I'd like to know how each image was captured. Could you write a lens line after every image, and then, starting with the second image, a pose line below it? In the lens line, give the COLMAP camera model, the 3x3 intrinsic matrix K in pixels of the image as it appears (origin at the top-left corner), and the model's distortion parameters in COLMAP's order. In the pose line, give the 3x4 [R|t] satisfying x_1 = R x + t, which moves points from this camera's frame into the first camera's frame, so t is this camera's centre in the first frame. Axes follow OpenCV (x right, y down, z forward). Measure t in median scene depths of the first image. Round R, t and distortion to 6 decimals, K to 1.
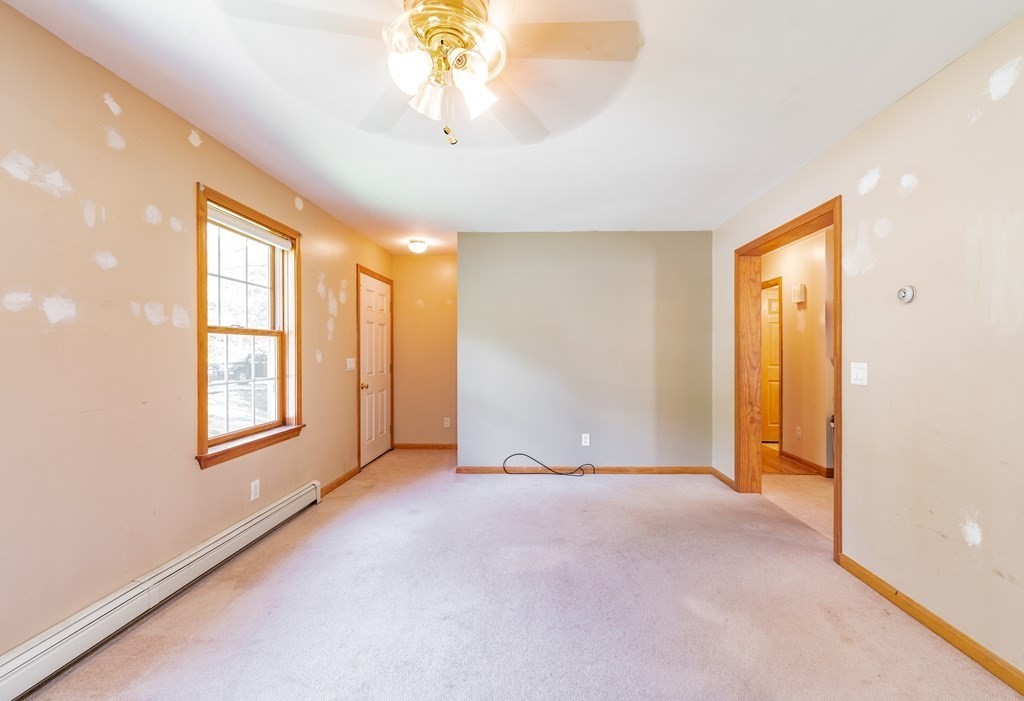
lens RADIAL K [[439.6, 0, 512.0], [0, 439.6, 350.5], [0, 0, 1]] dist [0.000281, -0.000144]
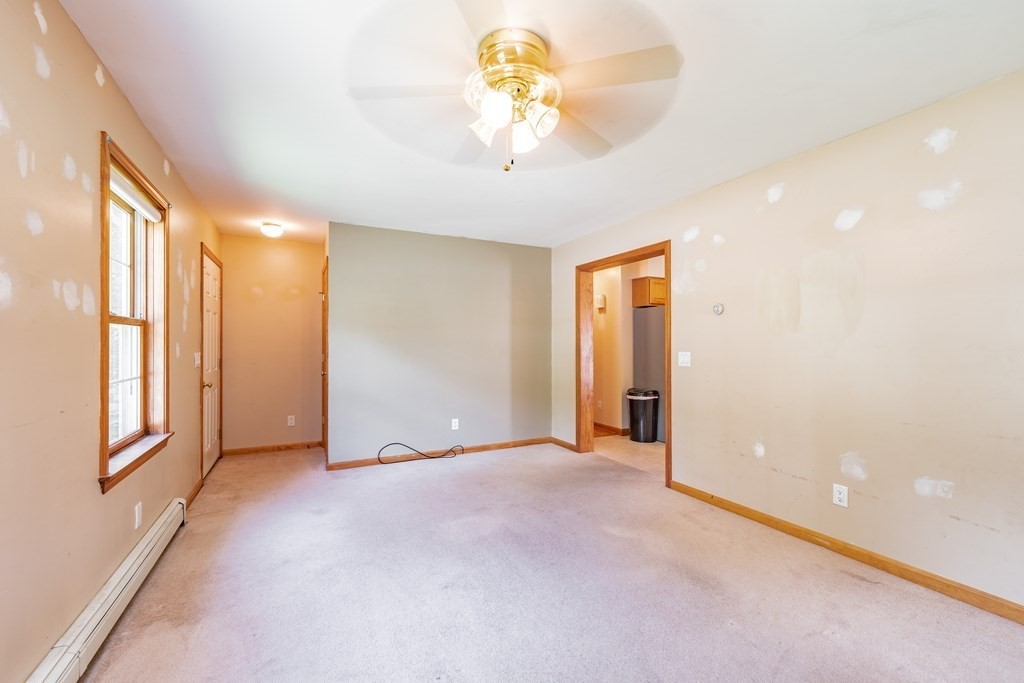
lens RADIAL K [[417.2, 0, 513.4], [0, 417.2, 340.0], [0, 0, 1]] dist [0.000495, -0.000108]
pose [[0.886798, 0.004962, 0.462131, -0.236095], [-0.001263, 0.999965, -0.008312, -0.000547], [-0.462156, 0.006787, 0.886773, -0.003731]]
